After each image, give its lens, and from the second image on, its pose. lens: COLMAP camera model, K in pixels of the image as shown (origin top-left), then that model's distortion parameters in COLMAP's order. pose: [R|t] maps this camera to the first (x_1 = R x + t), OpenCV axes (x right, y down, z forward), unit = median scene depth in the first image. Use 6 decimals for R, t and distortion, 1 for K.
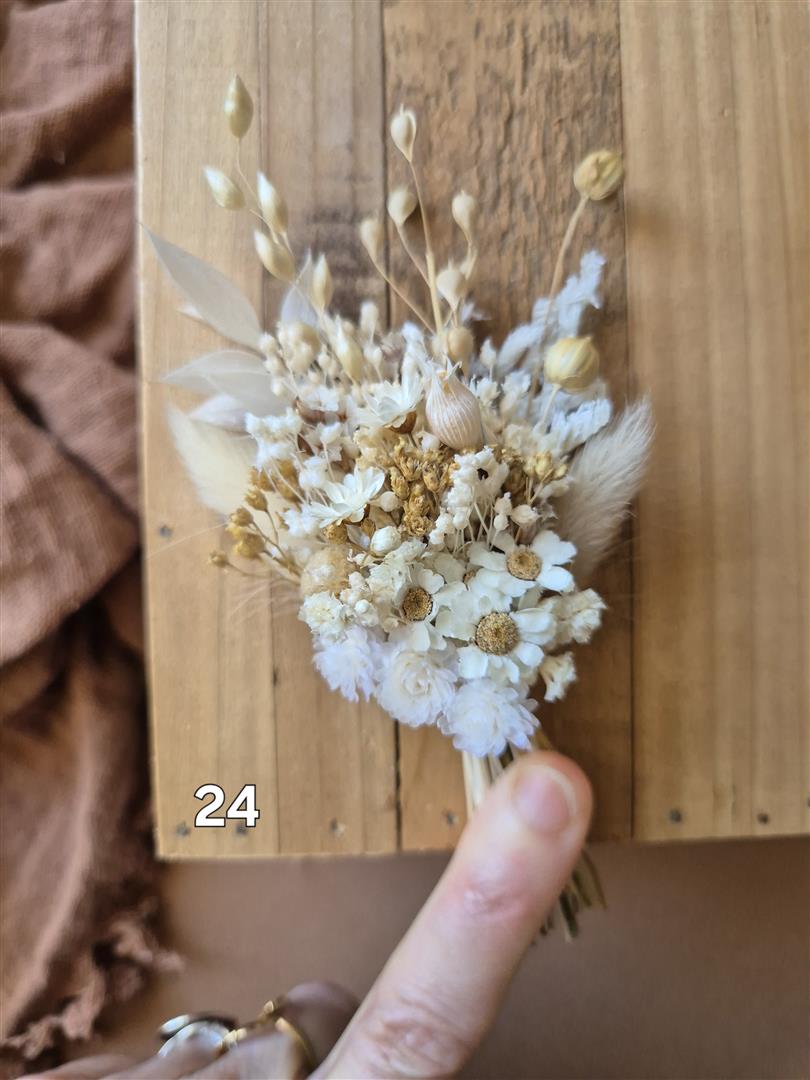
lens RADIAL K [[774.2, 0, 398.5], [0, 774.2, 544.0], [0, 0, 1]] dist [-0.045348, -0.004560]
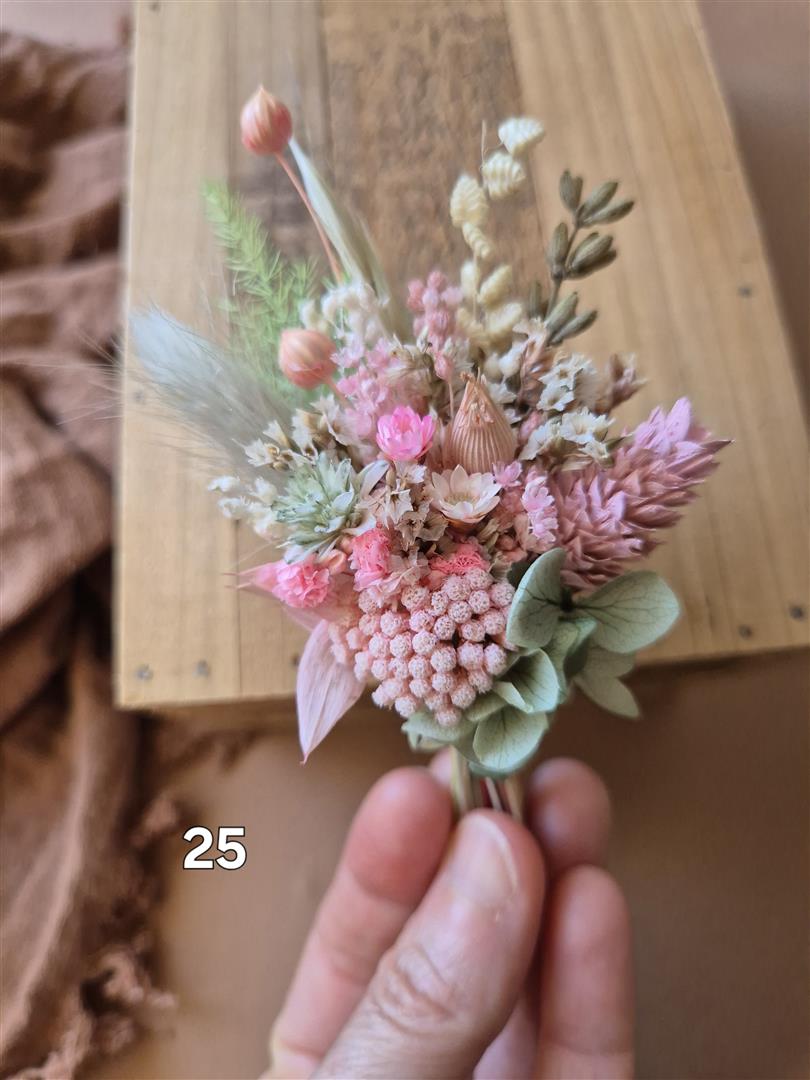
lens RADIAL K [[772.3, 0, 398.7], [0, 772.3, 554.3], [0, 0, 1]] dist [-0.049332, -0.000546]
pose [[0.995419, -0.075586, -0.058548, 0.117961], [0.055763, 0.956409, -0.286658, 0.540596], [0.077663, 0.282080, 0.956242, 0.032948]]
